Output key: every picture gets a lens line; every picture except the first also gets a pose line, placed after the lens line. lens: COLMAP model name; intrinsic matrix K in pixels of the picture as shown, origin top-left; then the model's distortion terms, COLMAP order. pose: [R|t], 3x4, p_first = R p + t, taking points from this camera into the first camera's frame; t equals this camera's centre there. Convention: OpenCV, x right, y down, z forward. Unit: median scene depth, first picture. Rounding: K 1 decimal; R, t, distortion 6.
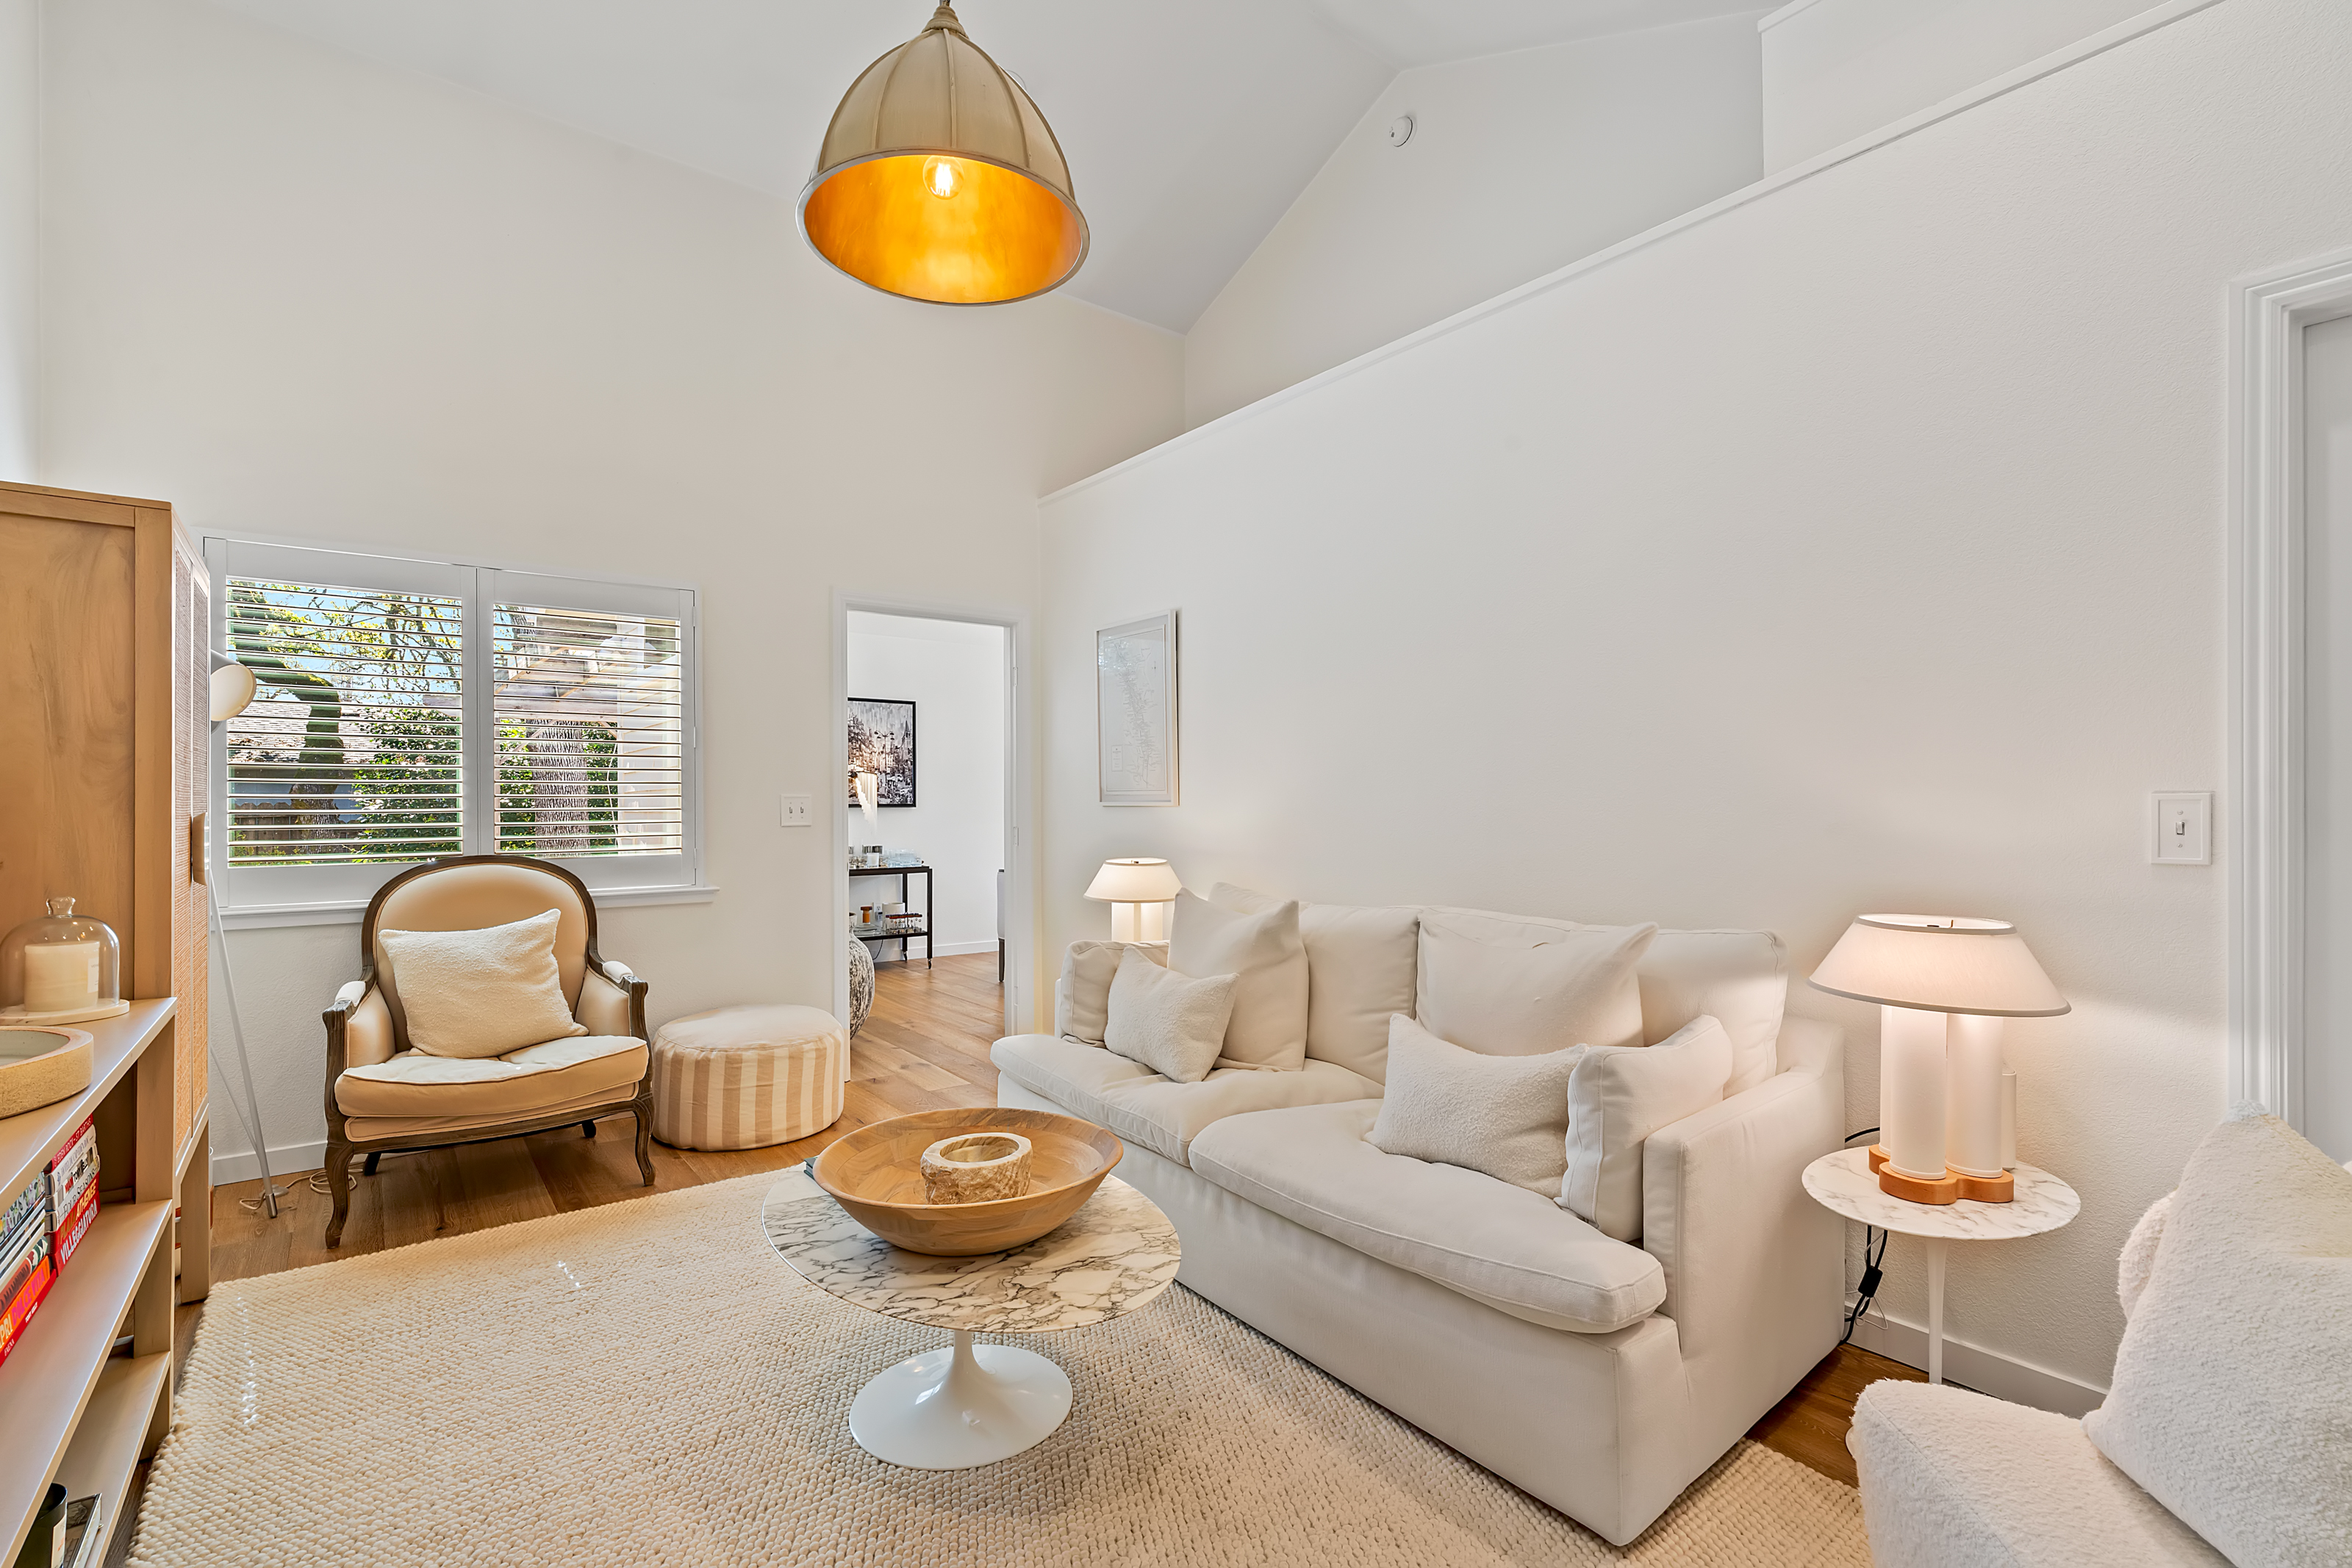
lens RADIAL K [[1064.0, 0, 1174.9], [0, 1064.0, 793.7], [0, 0, 1]] dist [-0.009194, 0.003622]
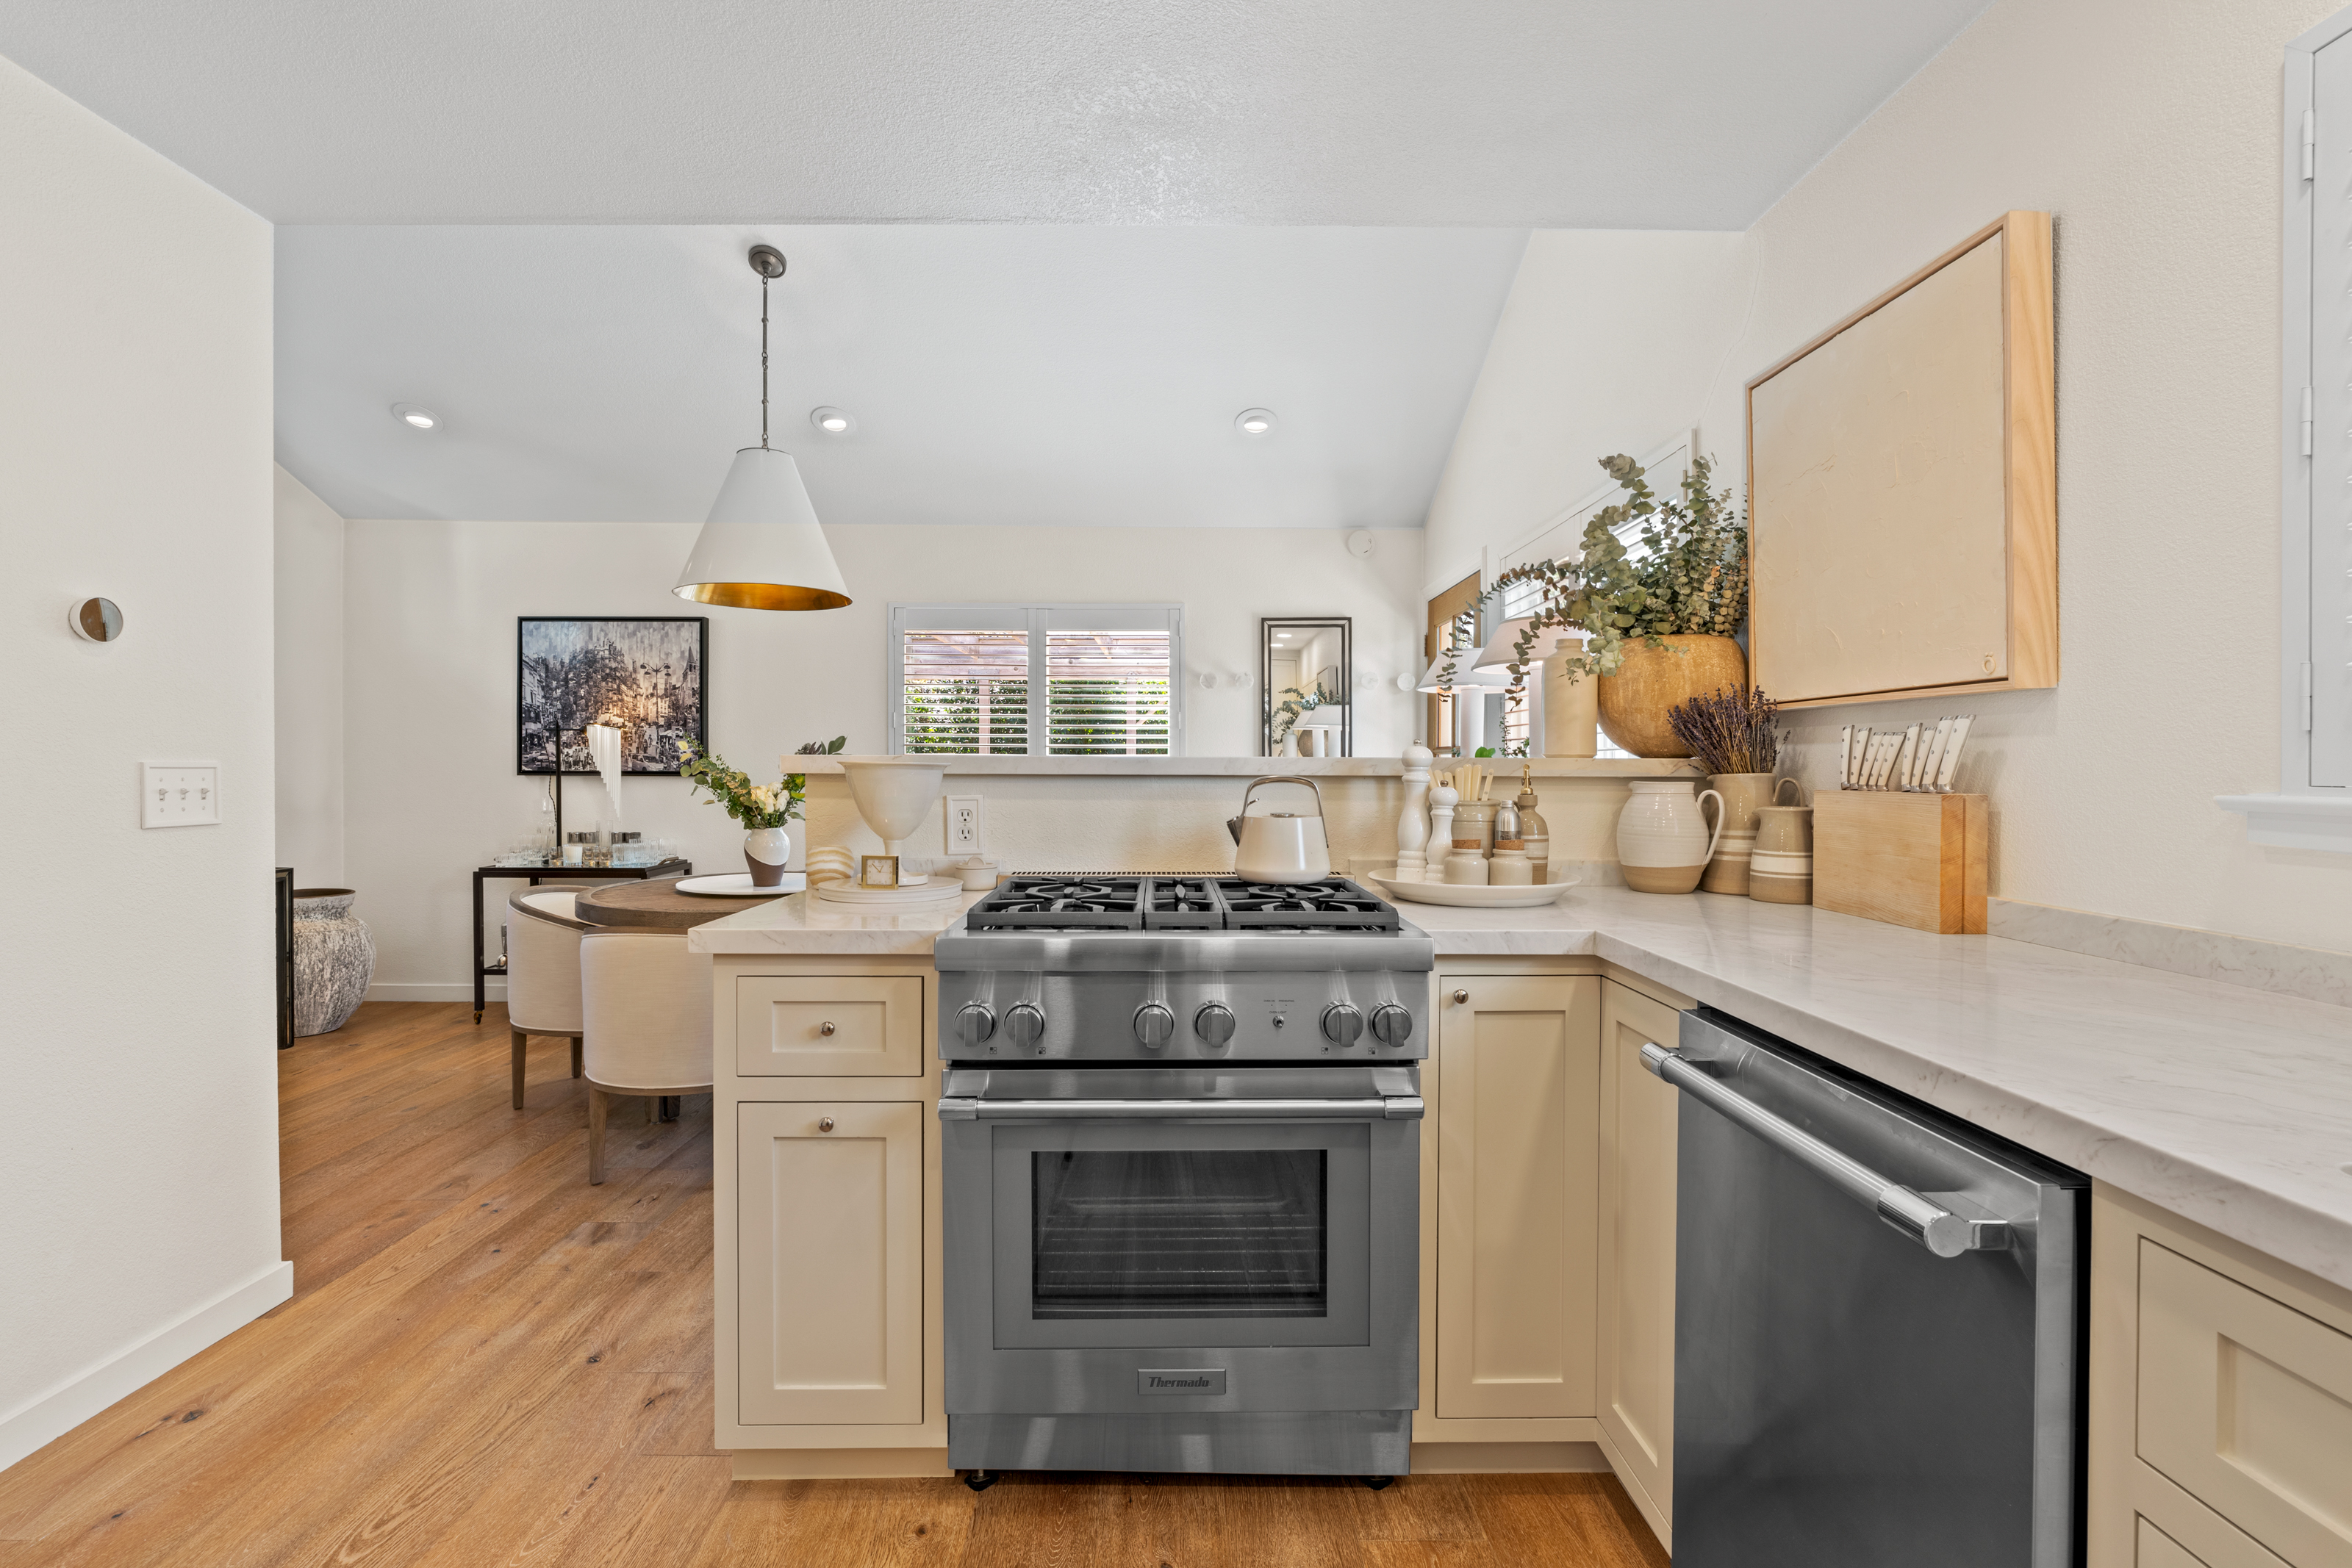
lens RADIAL K [[1064.0, 0, 1168.0], [0, 1064.0, 786.0], [0, 0, 1]] dist [-0.009194, 0.003622]
pose [[0.793220, 0.014688, -0.608757, 0.793046], [0.000088, 0.999706, 0.024235, 0.005518], [0.608935, -0.019278, 0.792986, 1.319028]]
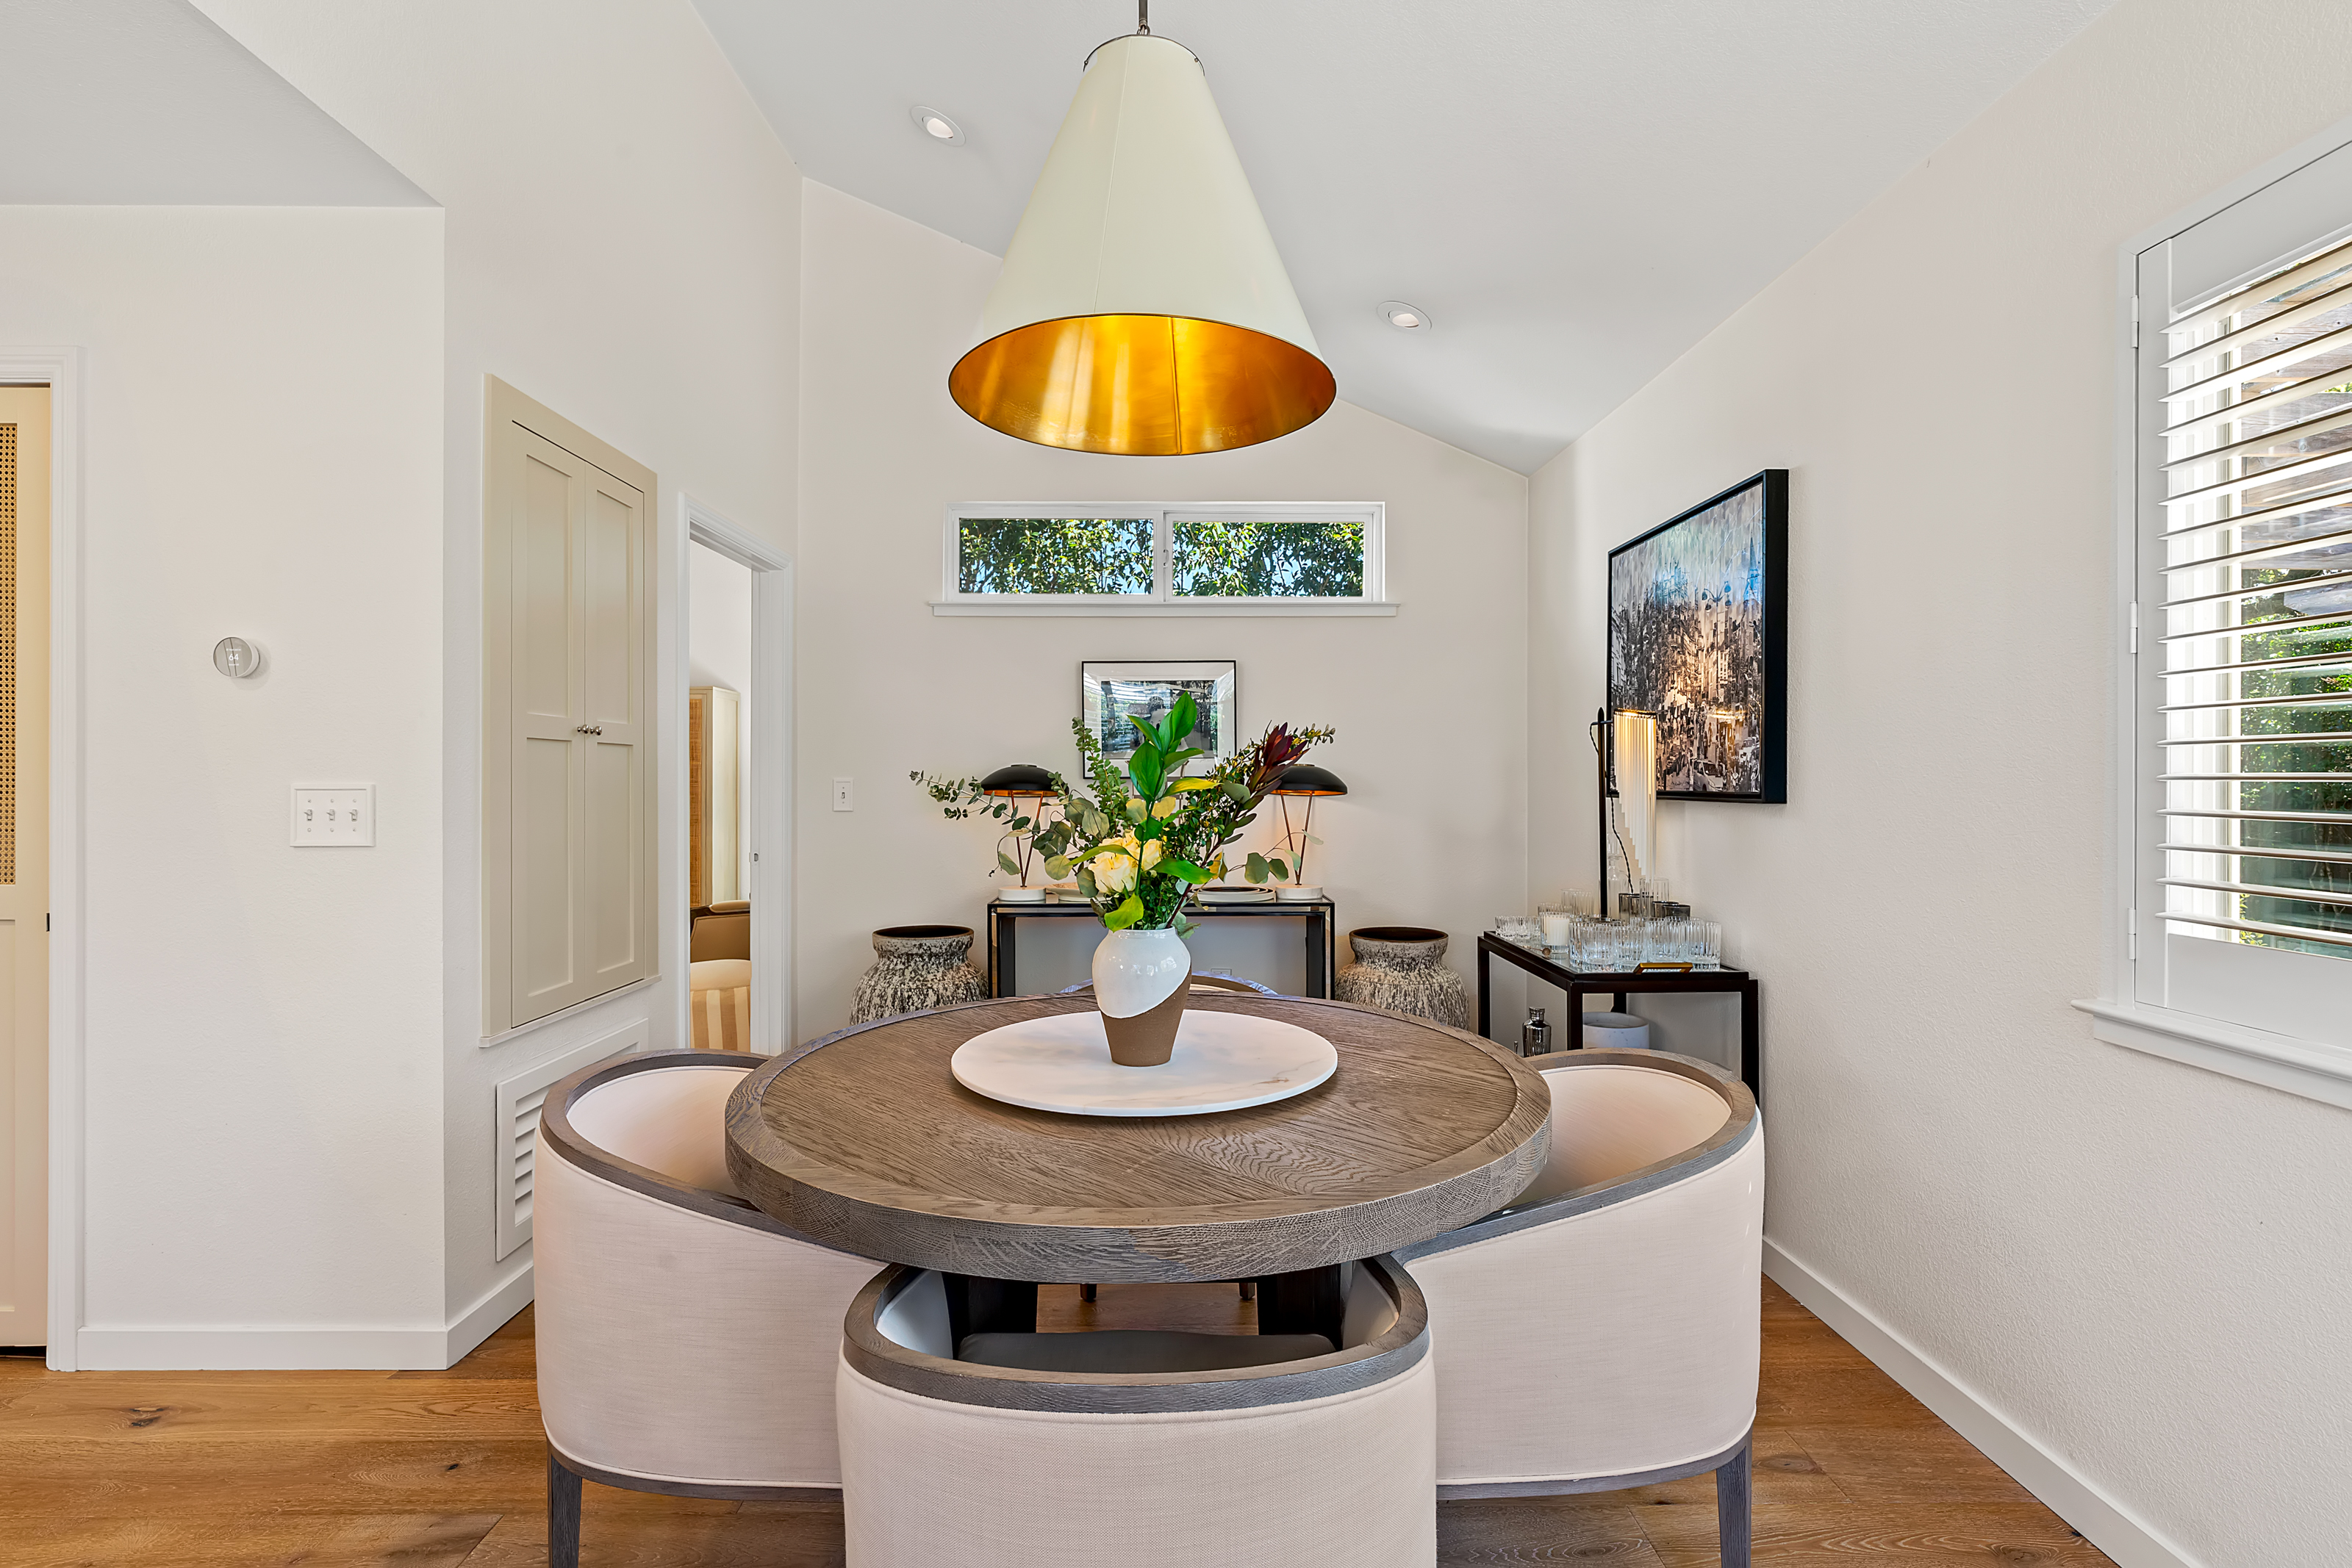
lens RADIAL K [[1064.0, 0, 1169.3], [0, 1064.0, 781.6], [0, 0, 1]] dist [-0.009194, 0.003622]
pose [[-0.606690, 0.003607, -0.794931, 0.237488], [0.010436, 0.999940, -0.003428, 0.011461], [0.794870, -0.010375, -0.606691, 2.132044]]
